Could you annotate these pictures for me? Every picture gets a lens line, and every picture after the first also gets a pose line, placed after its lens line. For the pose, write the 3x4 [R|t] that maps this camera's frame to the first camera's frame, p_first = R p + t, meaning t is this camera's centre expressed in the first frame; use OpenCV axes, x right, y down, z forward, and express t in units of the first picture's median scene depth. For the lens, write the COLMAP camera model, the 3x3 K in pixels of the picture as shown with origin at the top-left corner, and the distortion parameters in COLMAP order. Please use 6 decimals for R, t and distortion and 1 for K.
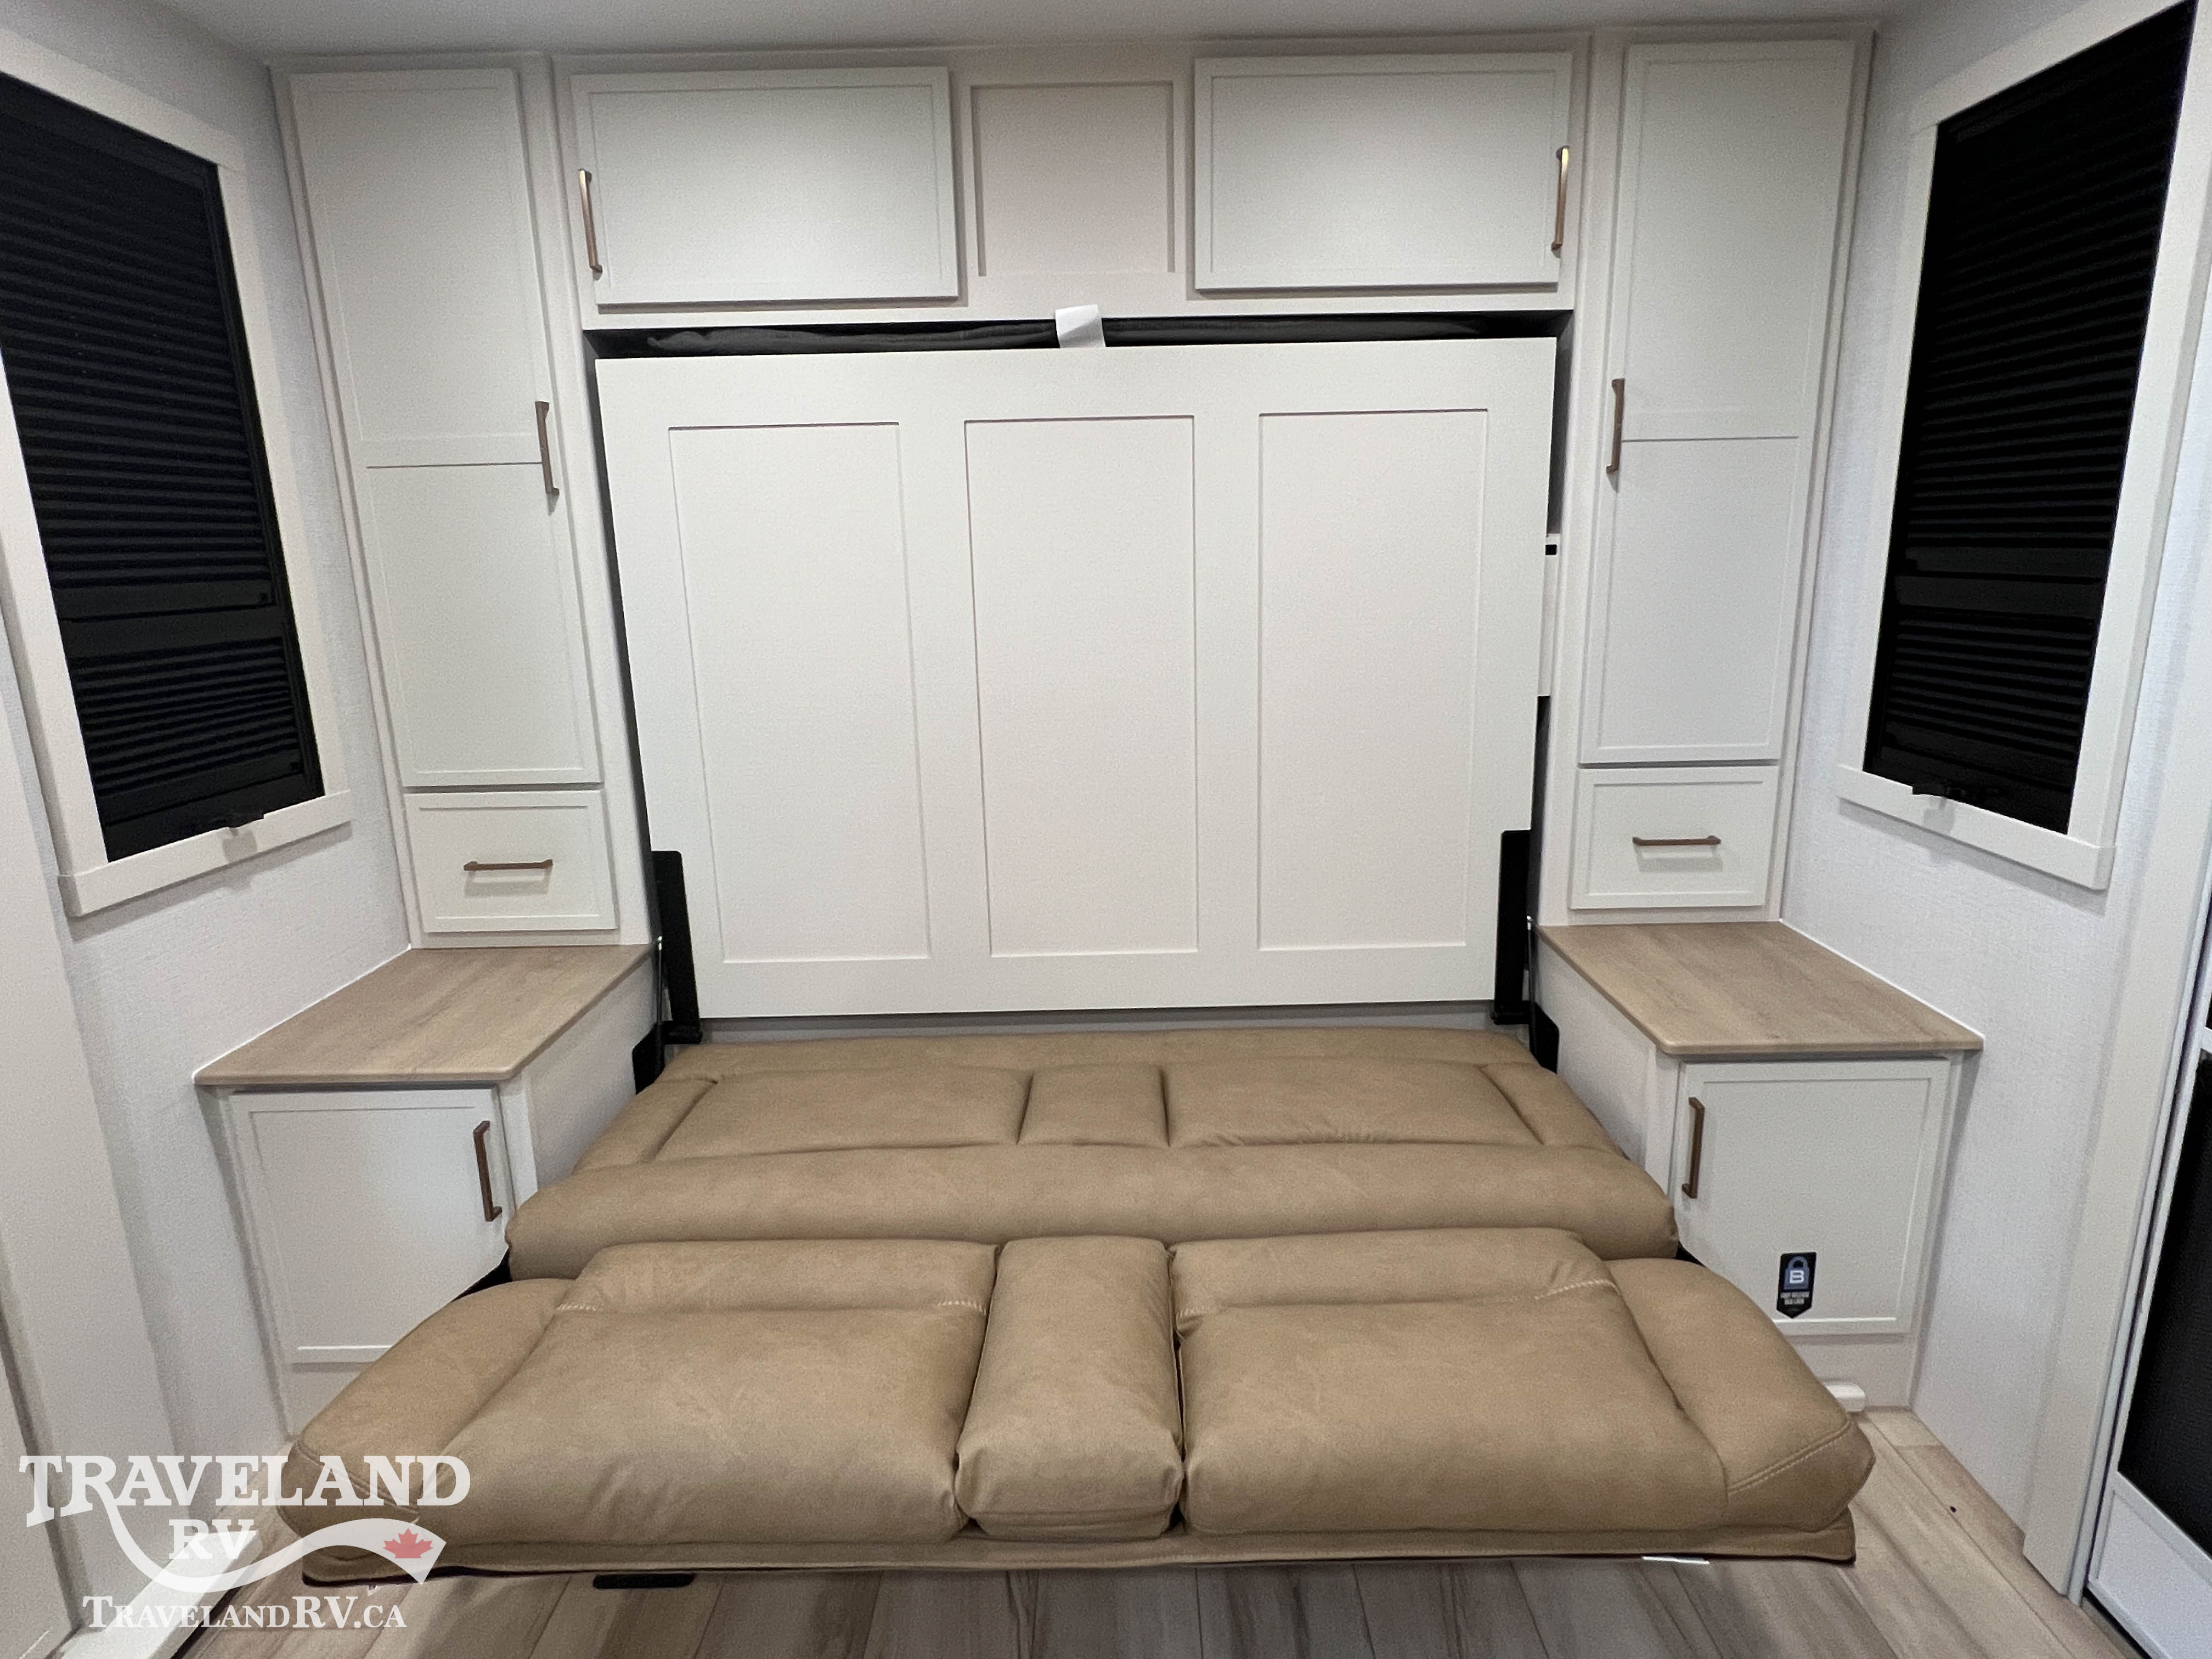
lens RADIAL K [[1238.2, 0, 1119.7], [0, 1238.2, 829.7], [0, 0, 1]] dist [-0.000320, 0.000505]
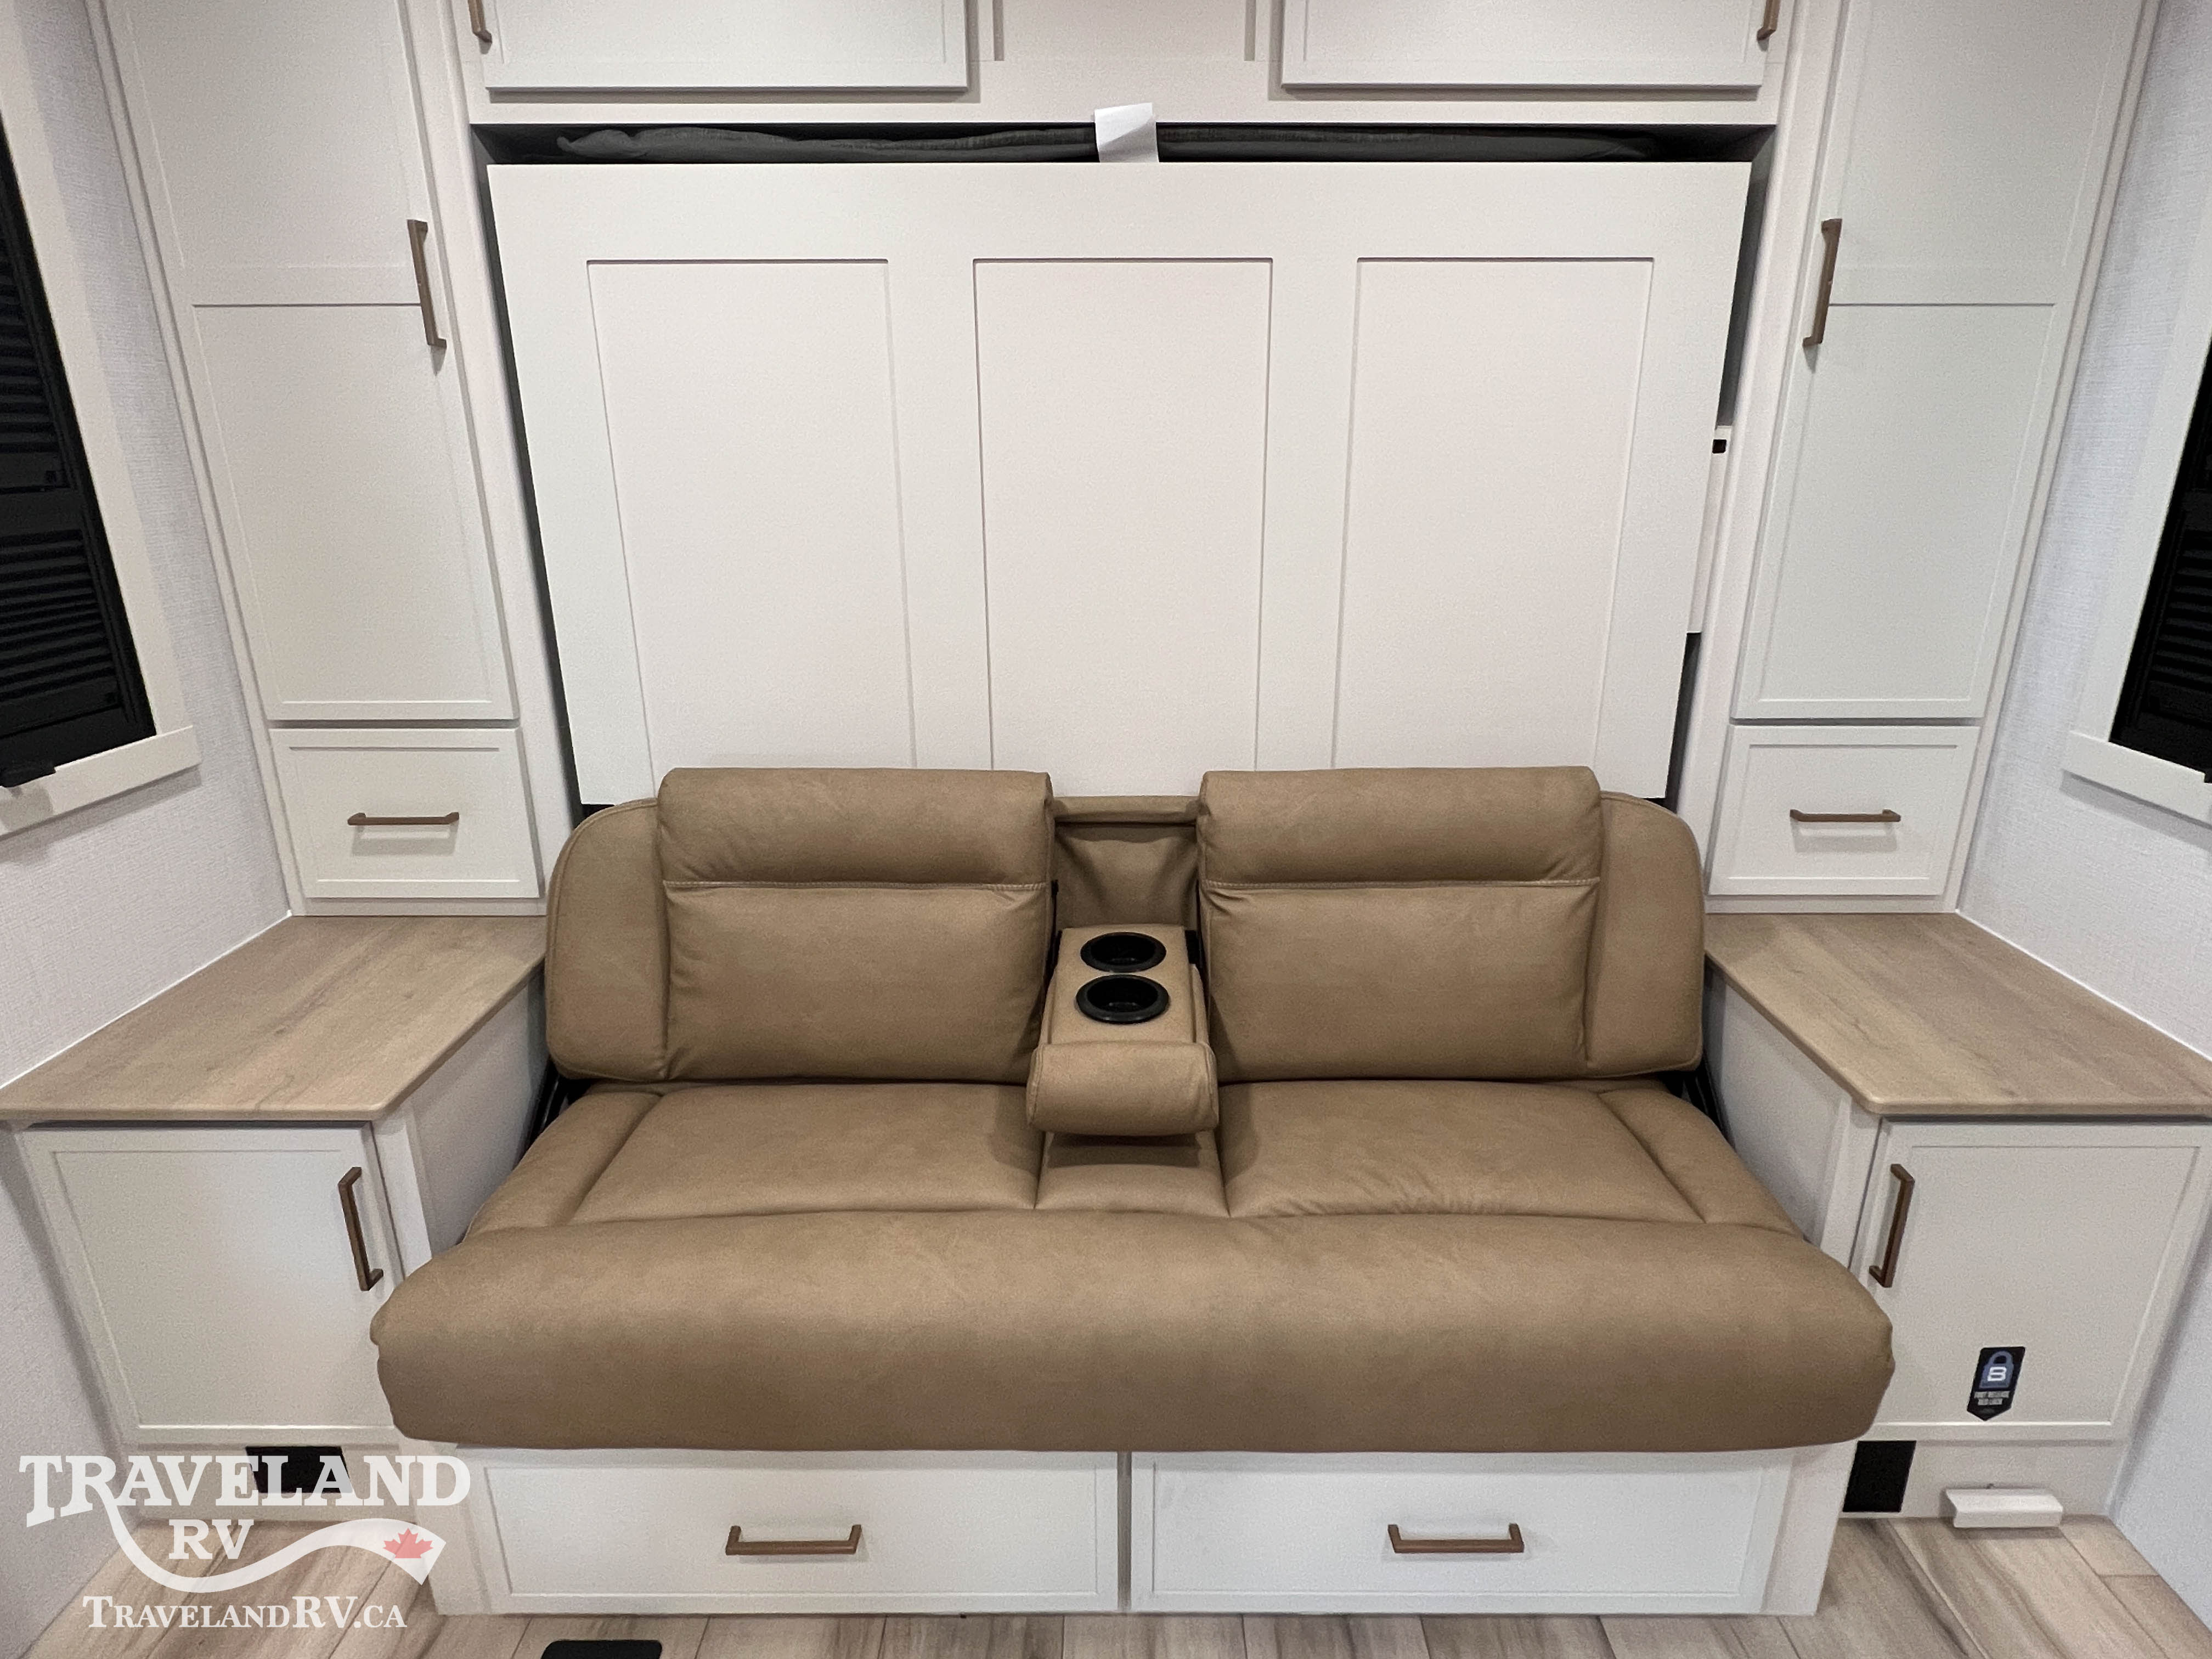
lens RADIAL K [[1238.2, 0, 1119.7], [0, 1238.2, 829.7], [0, 0, 1]] dist [-0.000320, 0.000505]
pose [[0.999810, 0.018140, 0.007100, -0.034724], [-0.018692, 0.995992, 0.087463, -0.048380], [-0.005485, -0.087579, 0.996143, 0.210179]]
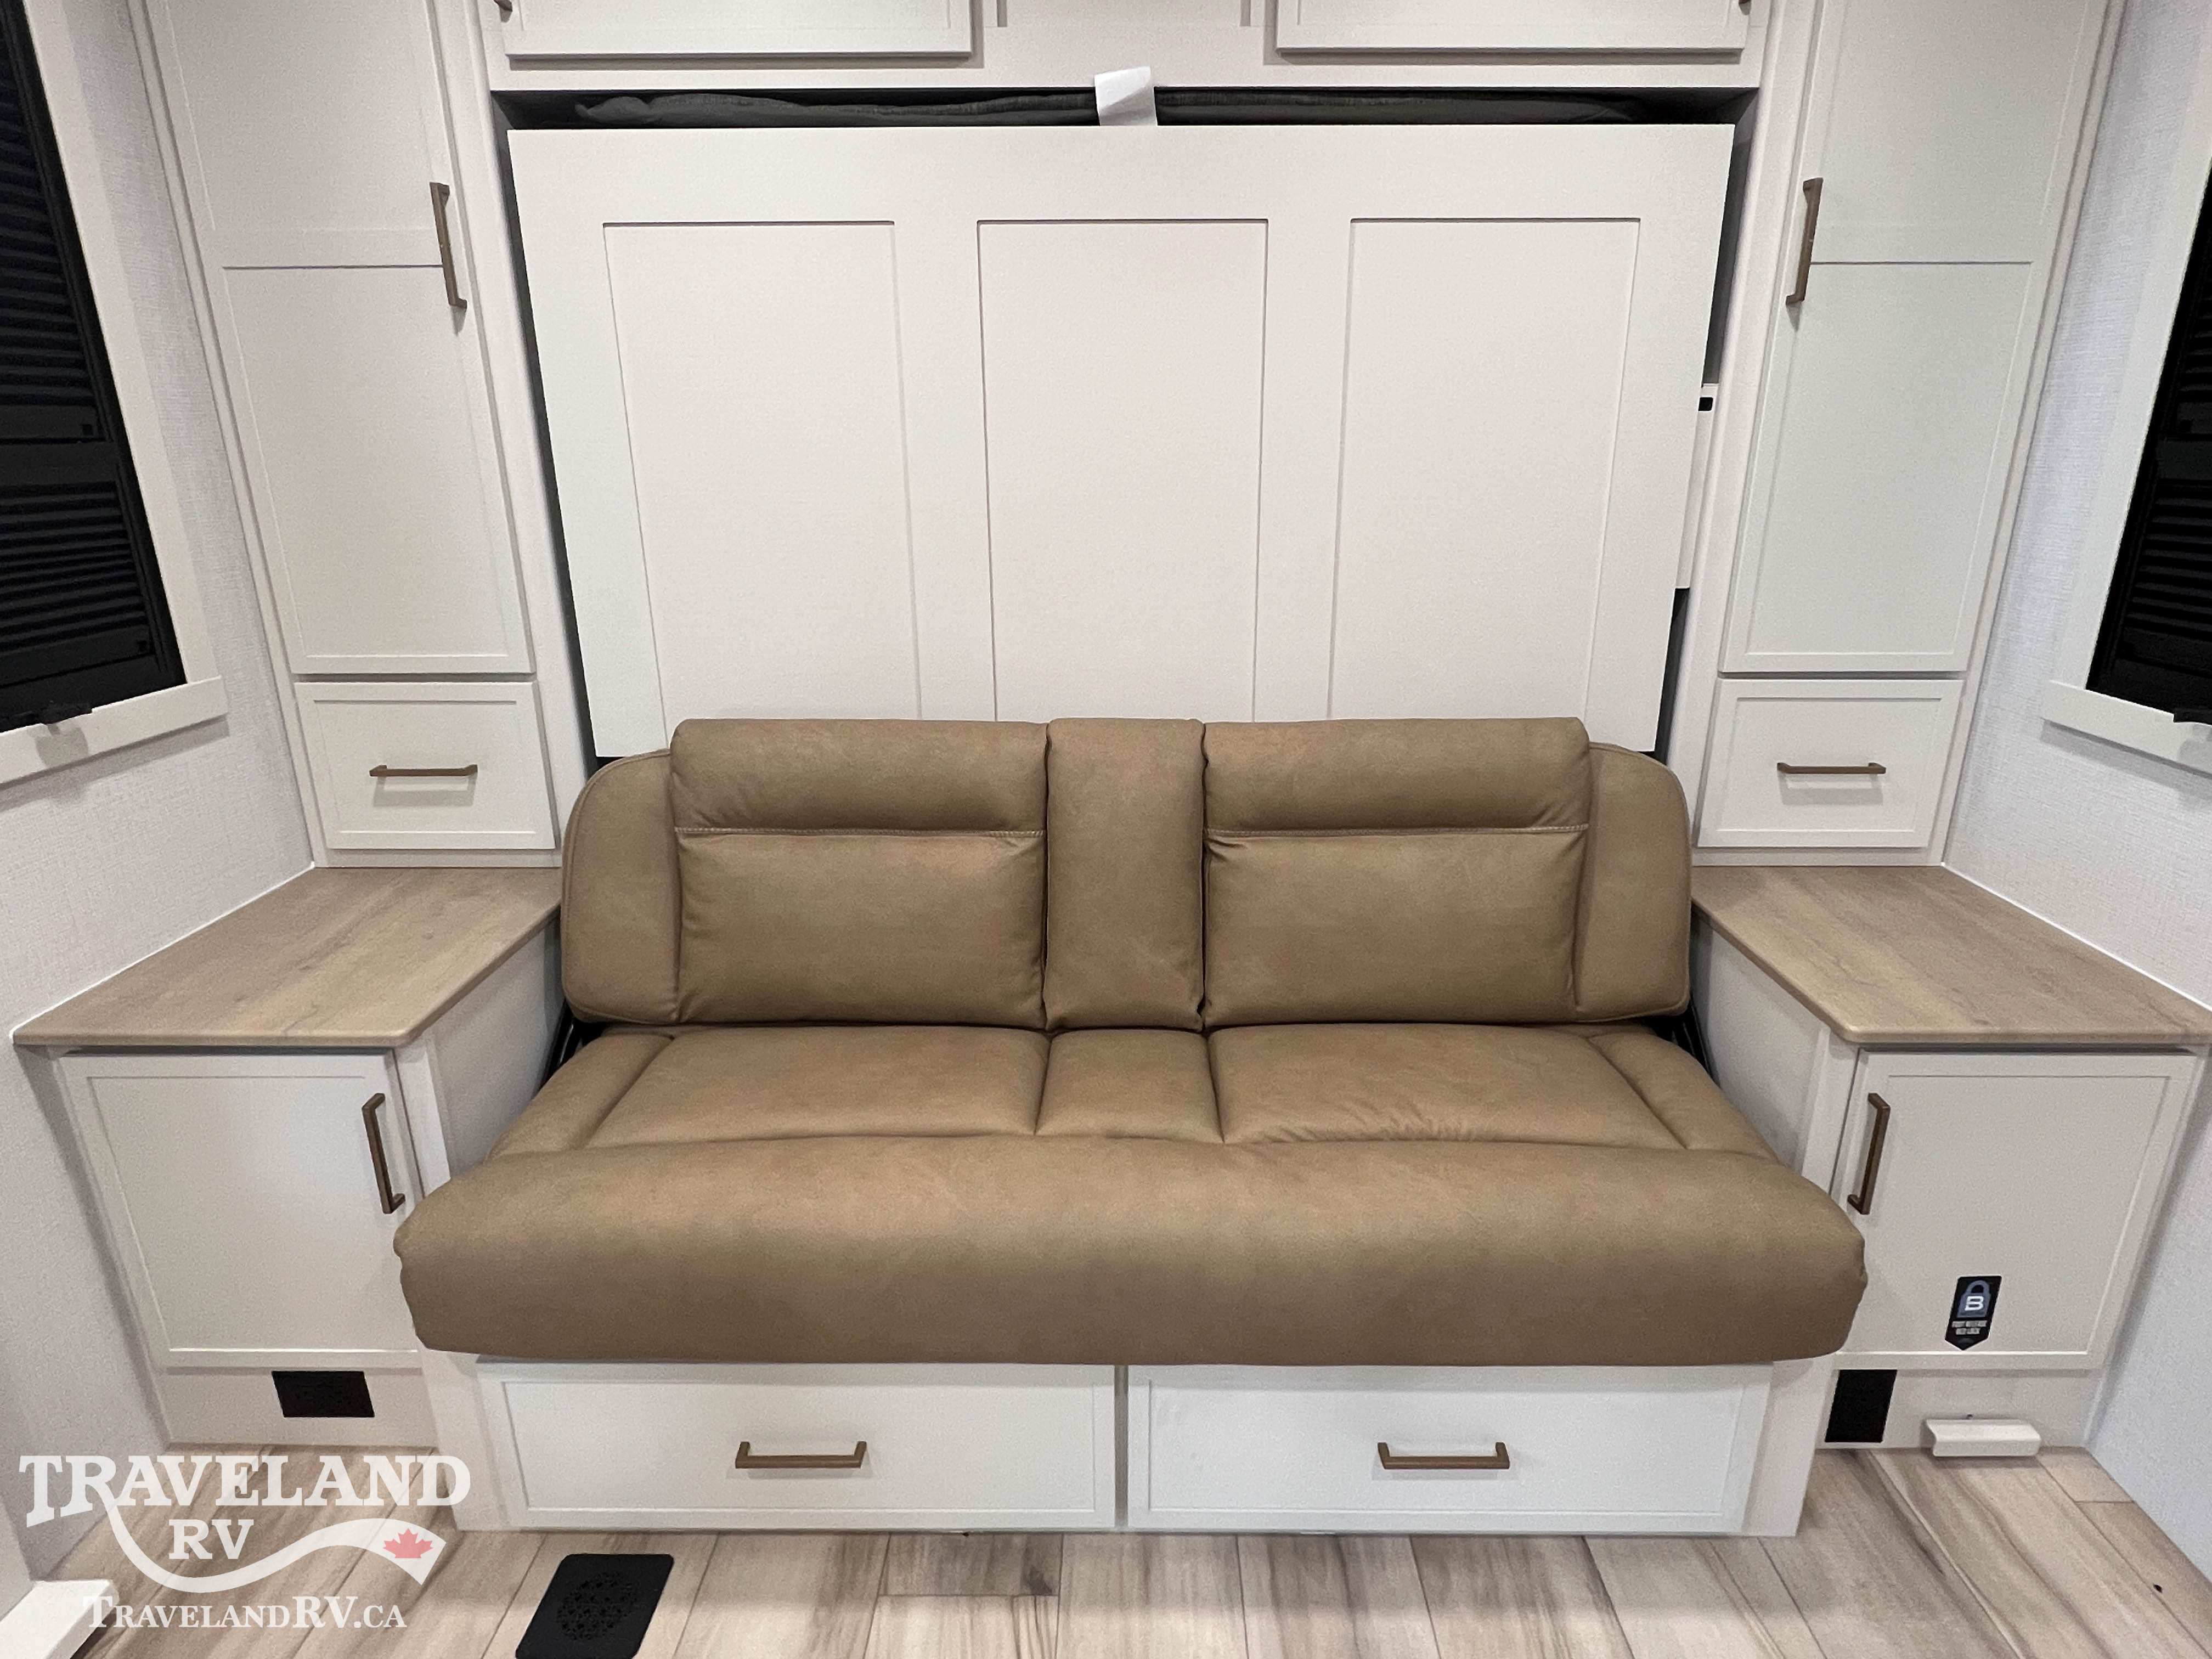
lens RADIAL K [[1239.9, 0, 1123.3], [0, 1239.9, 830.4], [0, 0, 1]] dist [-0.001473, 0.000167]
pose [[0.999821, 0.018921, 0.000622, -0.026097], [-0.018905, 0.996162, 0.085462, -0.012684], [0.000997, -0.085458, 0.996341, 0.184611]]
